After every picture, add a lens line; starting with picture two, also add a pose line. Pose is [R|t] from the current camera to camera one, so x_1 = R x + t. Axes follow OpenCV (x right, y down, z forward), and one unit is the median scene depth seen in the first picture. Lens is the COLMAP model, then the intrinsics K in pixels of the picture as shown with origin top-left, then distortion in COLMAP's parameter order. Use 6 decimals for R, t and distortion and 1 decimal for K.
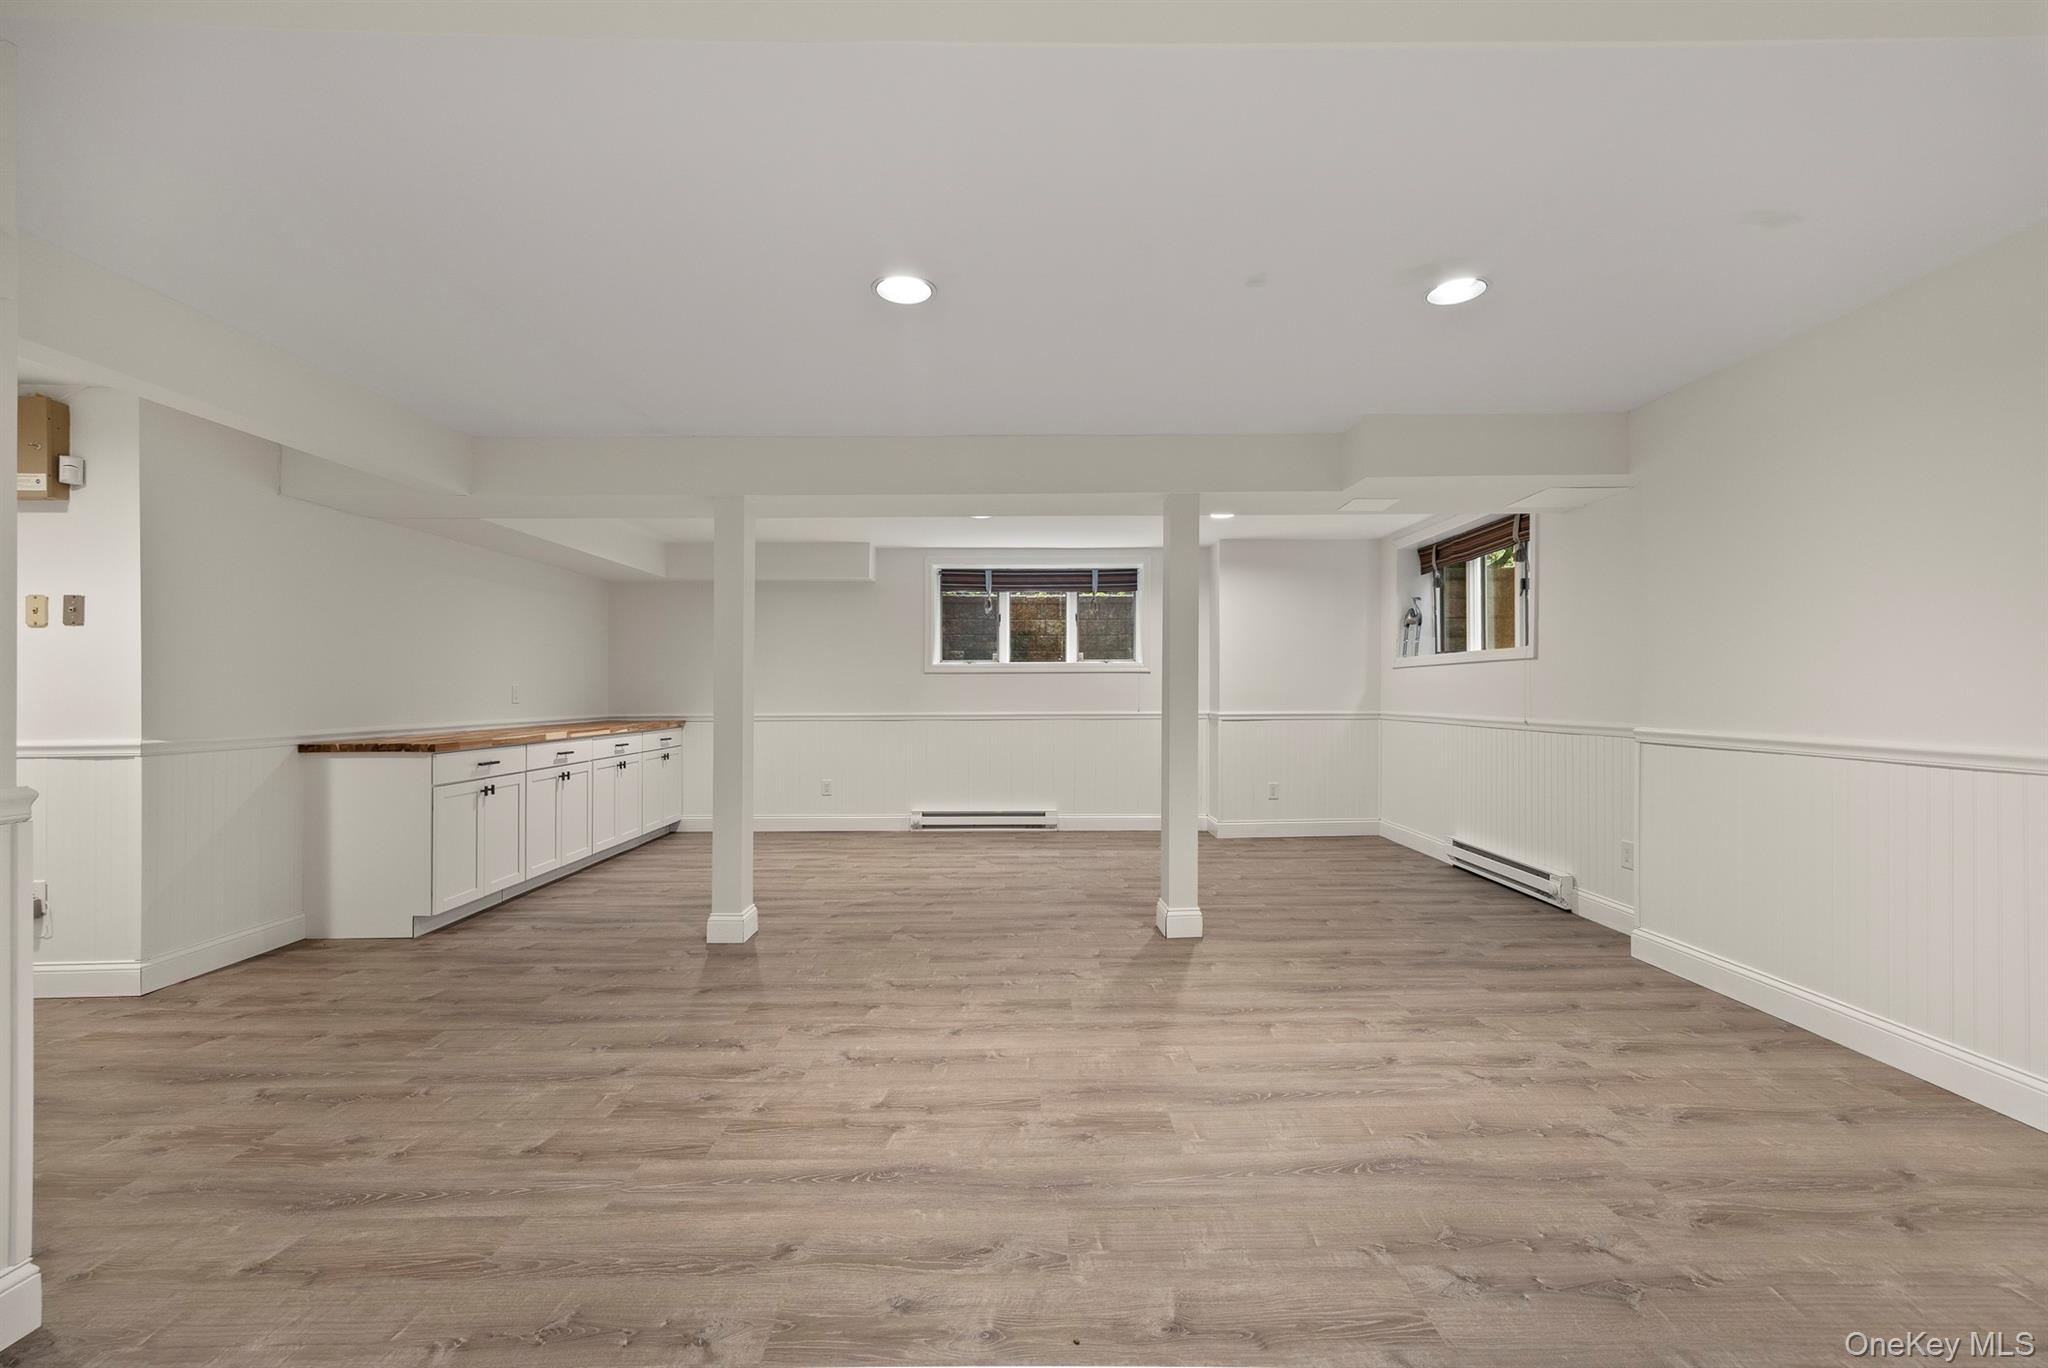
lens RADIAL K [[901.0, 0, 1029.2], [0, 901.0, 687.0], [0, 0, 1]] dist [-0.001788, -0.001300]
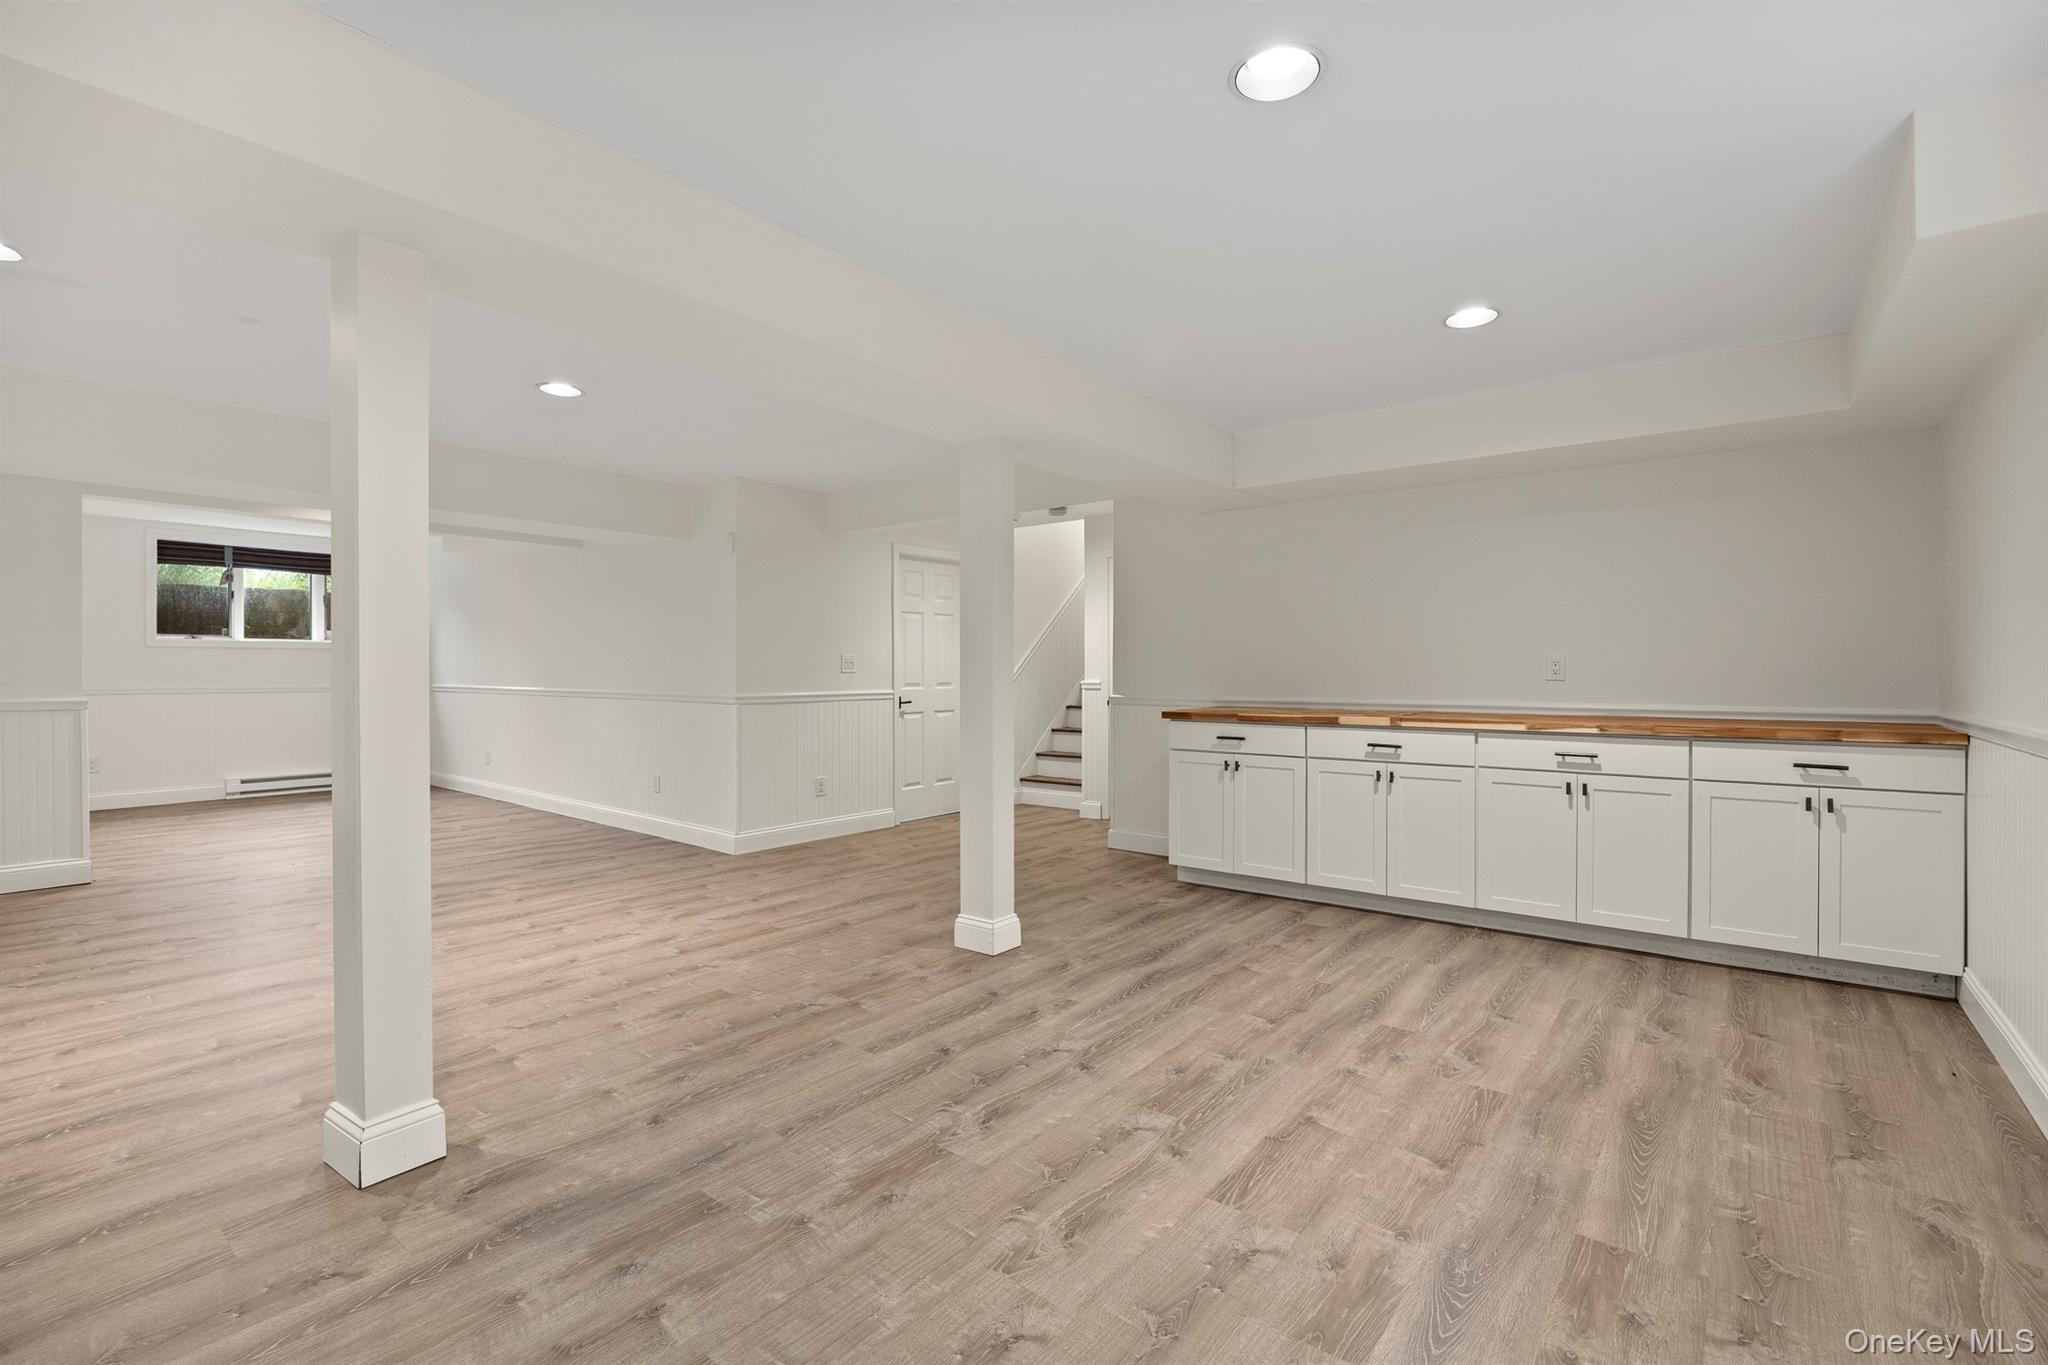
lens RADIAL K [[901.0, 0, 1032.0], [0, 901.0, 674.1], [0, 0, 1]] dist [-0.001788, -0.001300]
pose [[-0.626906, 0.014869, -0.778953, 0.379313], [0.008742, 0.999889, 0.012050, 0.002303], [0.779046, 0.000744, -0.626966, 1.852357]]
